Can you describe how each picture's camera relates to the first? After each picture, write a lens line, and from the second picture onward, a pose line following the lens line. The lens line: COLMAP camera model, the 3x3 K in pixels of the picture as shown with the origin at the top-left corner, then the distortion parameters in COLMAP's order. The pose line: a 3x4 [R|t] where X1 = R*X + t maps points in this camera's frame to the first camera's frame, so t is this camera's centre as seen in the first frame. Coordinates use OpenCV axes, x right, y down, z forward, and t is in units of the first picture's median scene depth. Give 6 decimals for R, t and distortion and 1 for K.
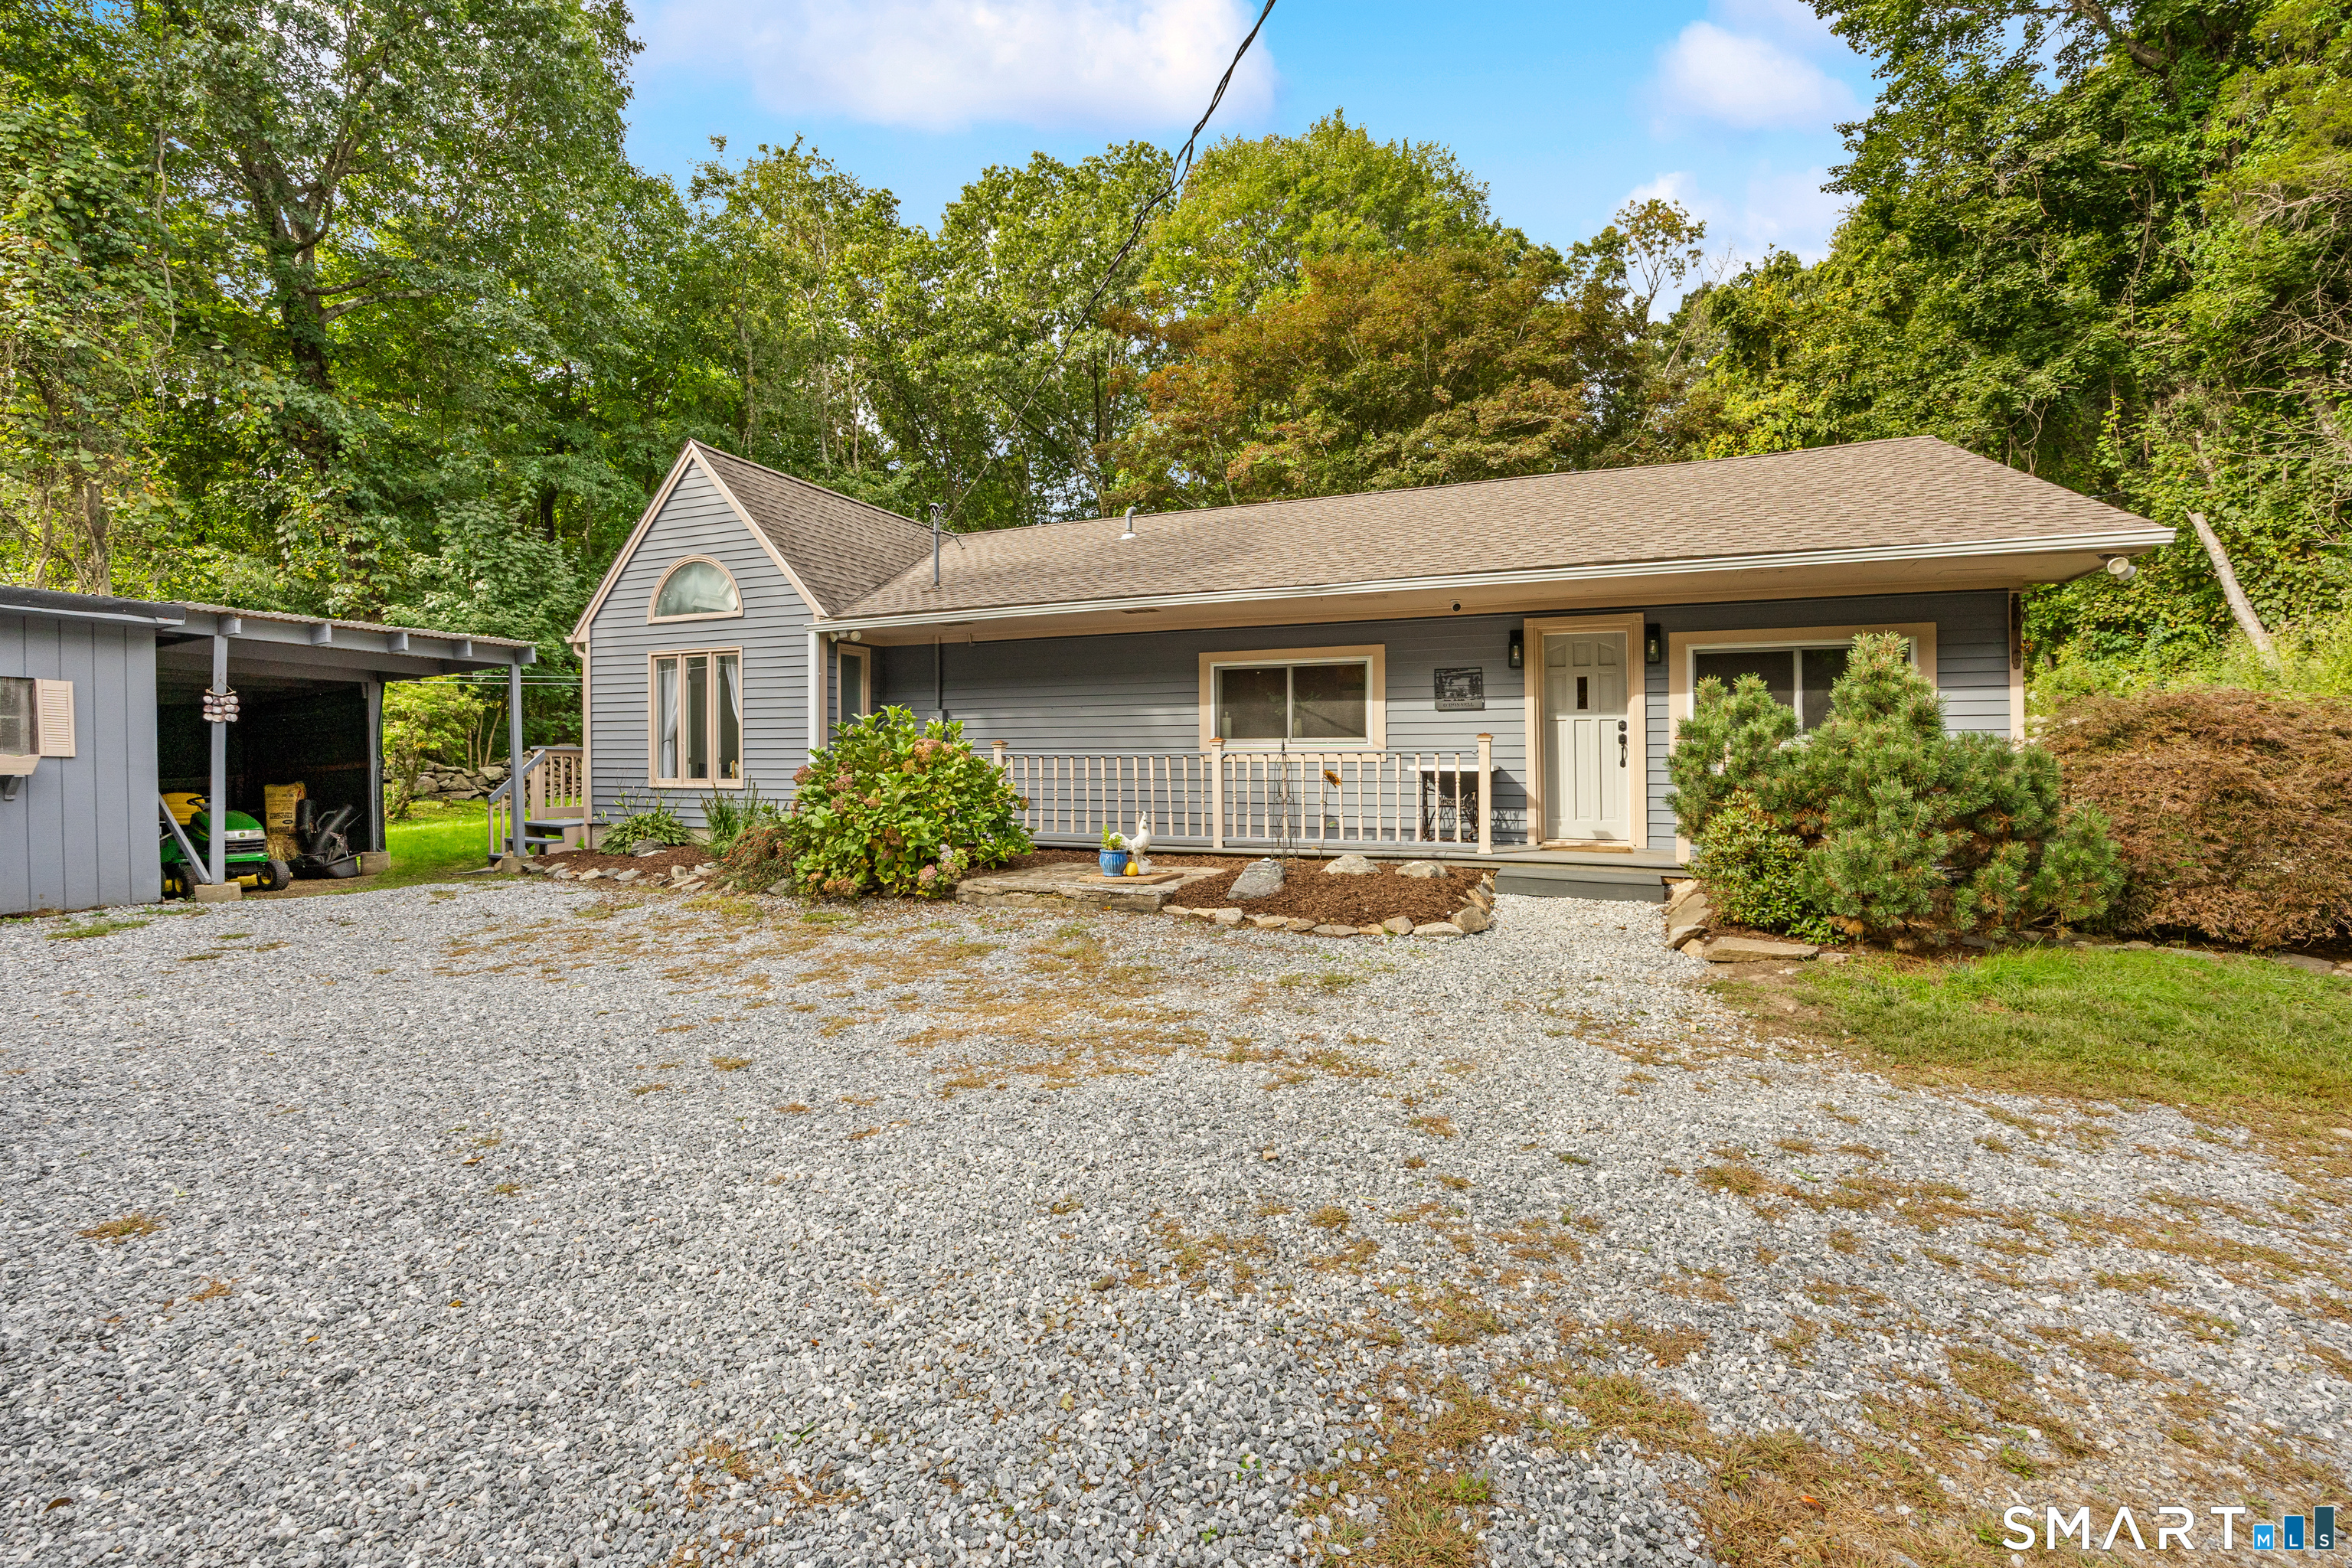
lens RADIAL K [[1036.5, 0, 1176.0], [0, 1036.5, 784.0], [0, 0, 1]] dist [-0.001586, 0.000060]
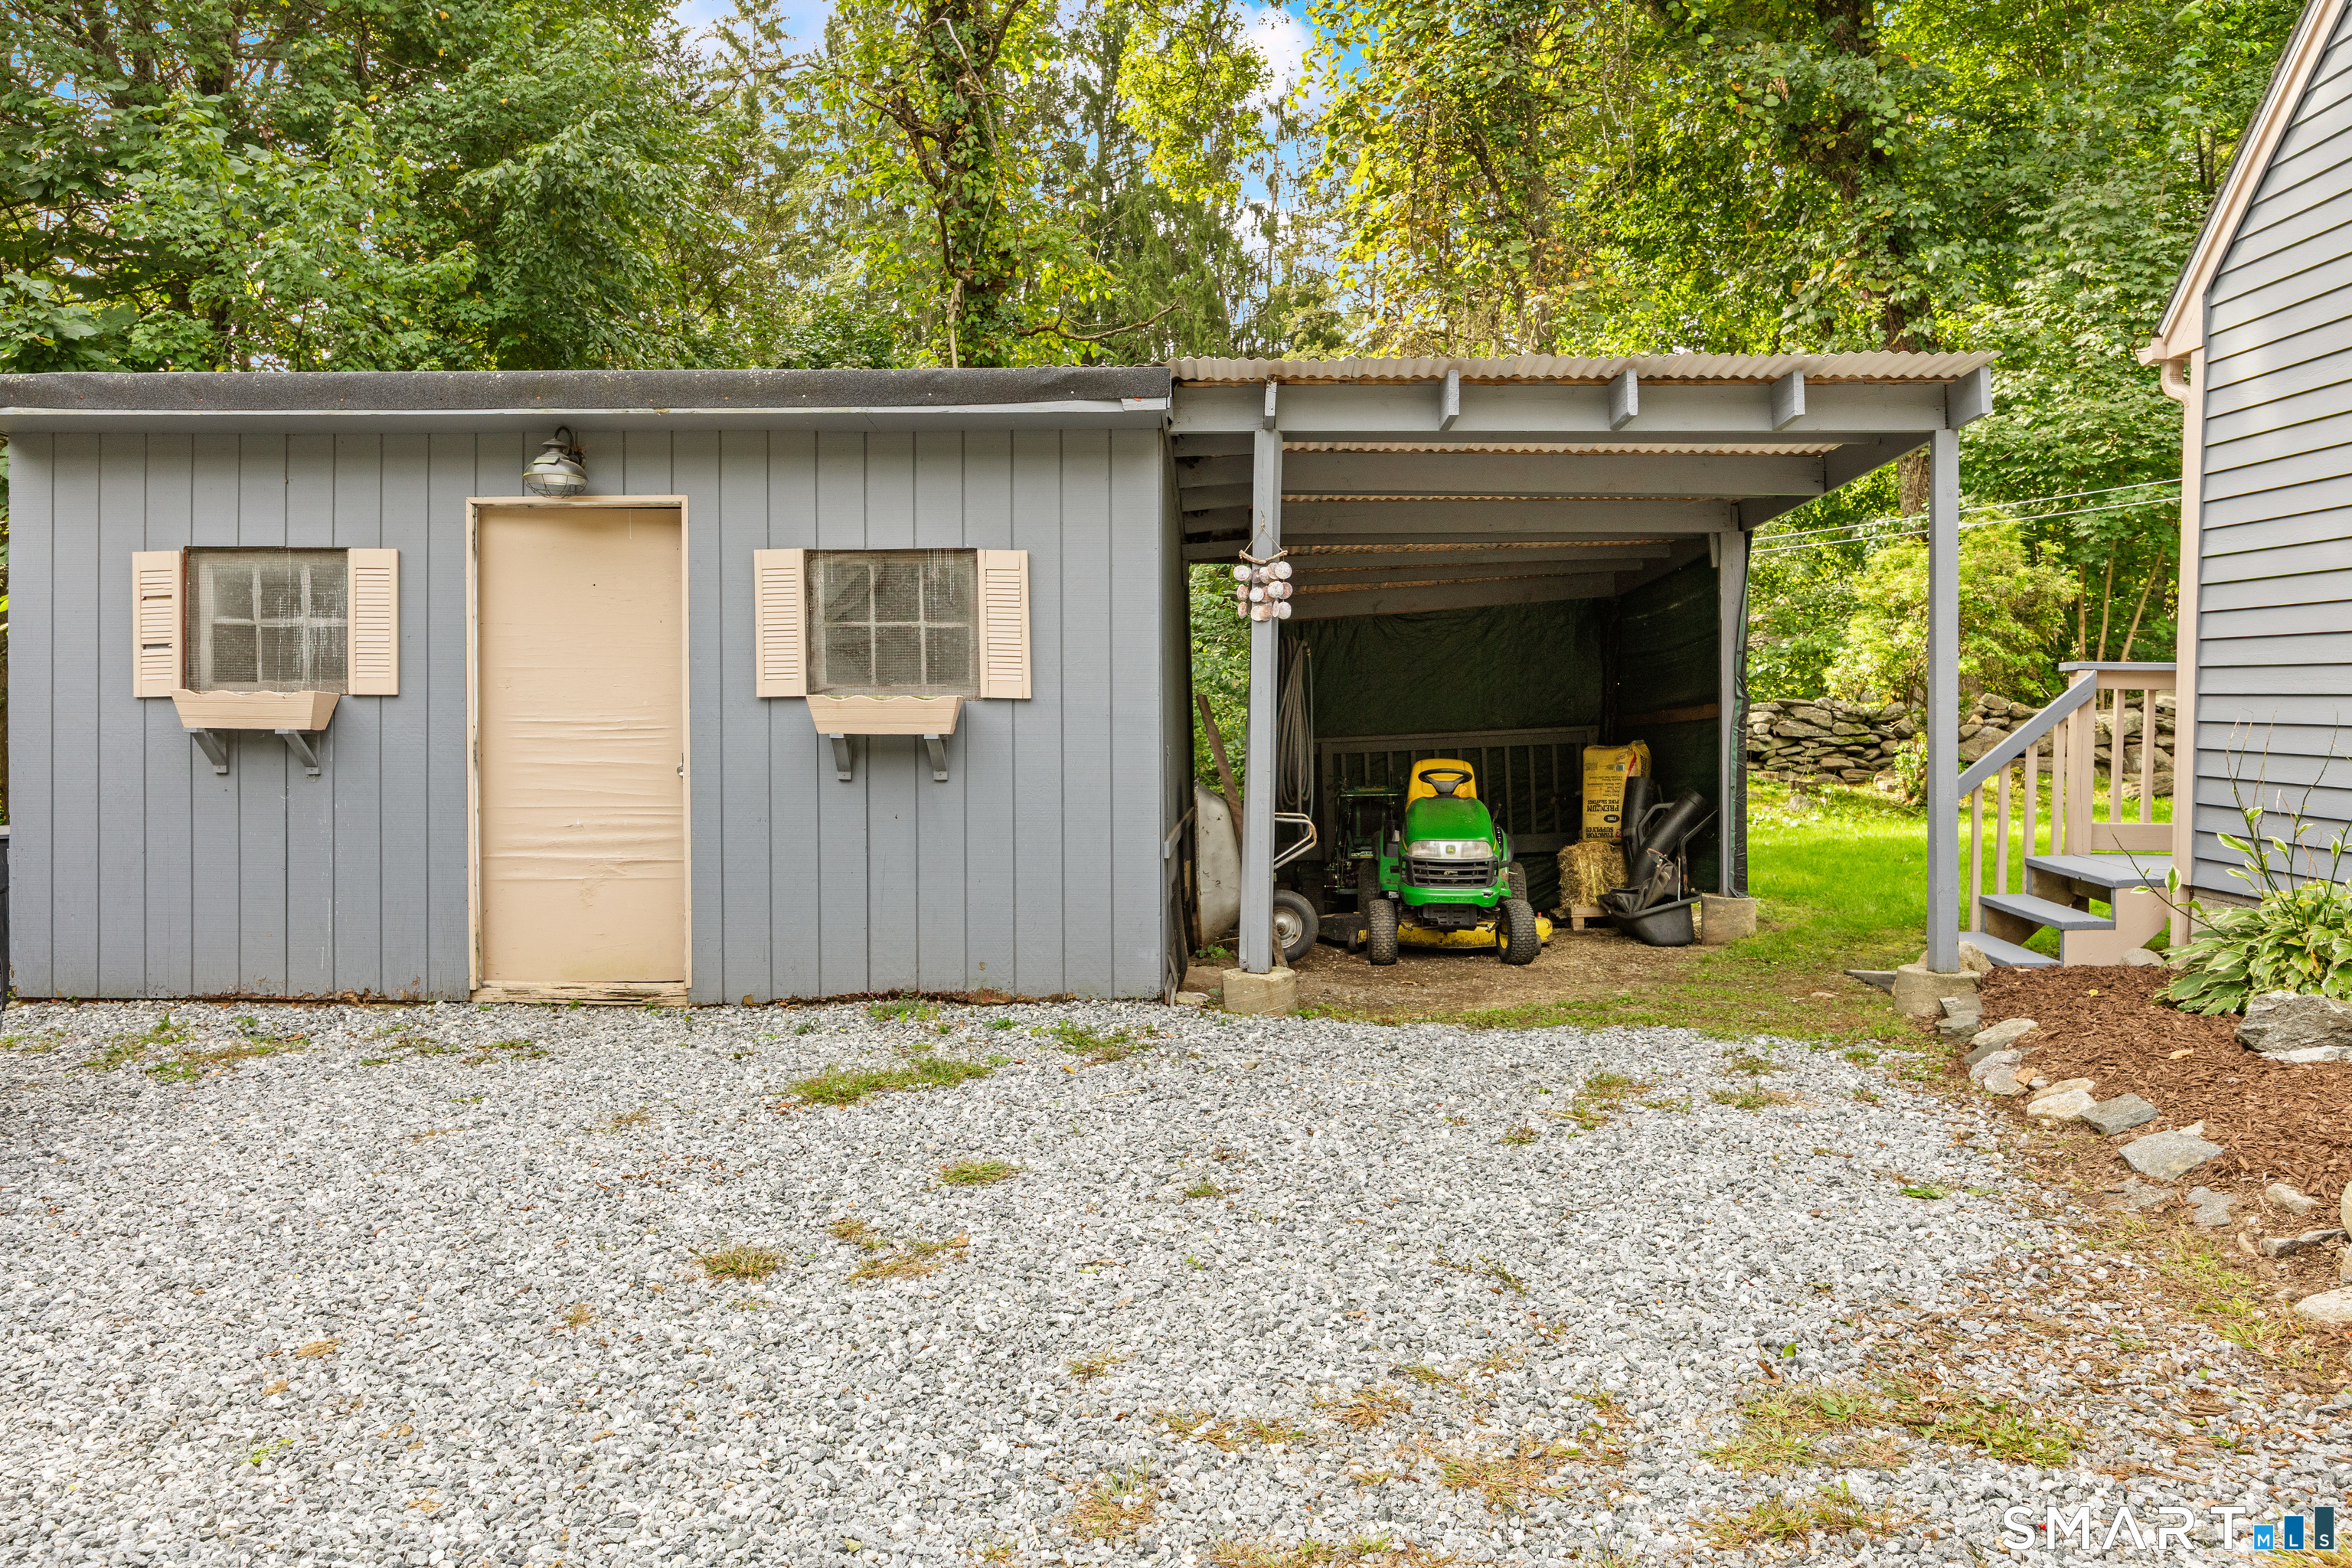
lens RADIAL K [[1552.7, 0, 1176.0], [0, 1552.7, 784.0], [0, 0, 1]] dist [0.003590, 0.000813]
pose [[0.366078, 0.052244, -0.929117, -0.216221], [-0.018110, 0.998634, 0.049018, -0.015141], [0.930408, -0.001118, 0.366524, 0.513861]]
